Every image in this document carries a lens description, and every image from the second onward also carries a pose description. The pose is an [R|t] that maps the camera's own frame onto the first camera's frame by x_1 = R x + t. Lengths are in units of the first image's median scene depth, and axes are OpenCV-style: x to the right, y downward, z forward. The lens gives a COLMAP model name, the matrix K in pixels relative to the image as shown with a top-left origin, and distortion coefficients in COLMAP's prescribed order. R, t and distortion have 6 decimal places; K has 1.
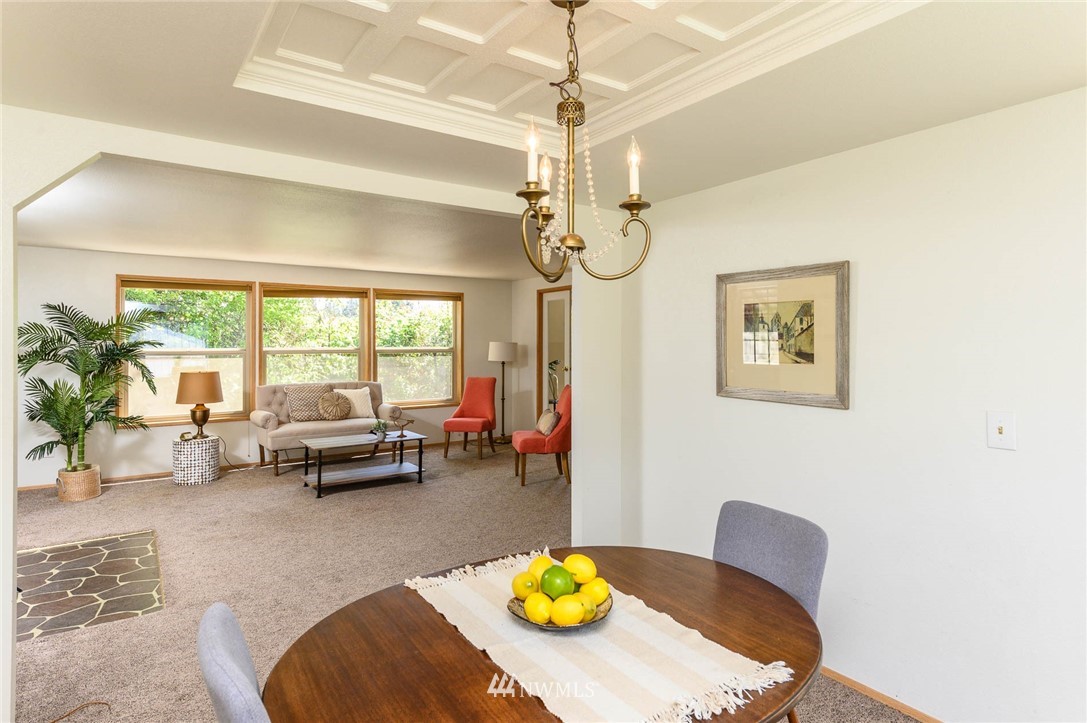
lens RADIAL K [[587.8, 0, 545.4], [0, 587.8, 337.3], [0, 0, 1]] dist [0.004132, -0.001014]
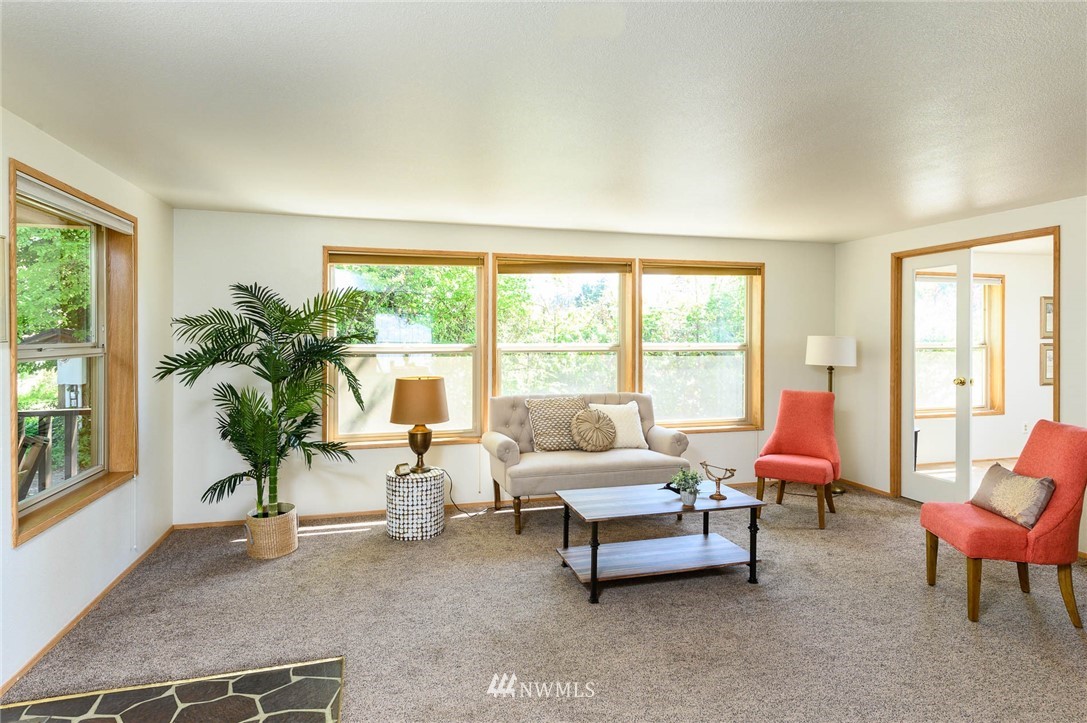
lens RADIAL K [[587.8, 0, 545.4], [0, 587.8, 337.3], [0, 0, 1]] dist [0.004132, -0.001014]
pose [[0.943378, 0.003040, -0.331707, -0.215245], [0.000938, 0.999930, 0.011830, 0.001614], [0.331720, -0.011471, 0.943308, 0.394395]]
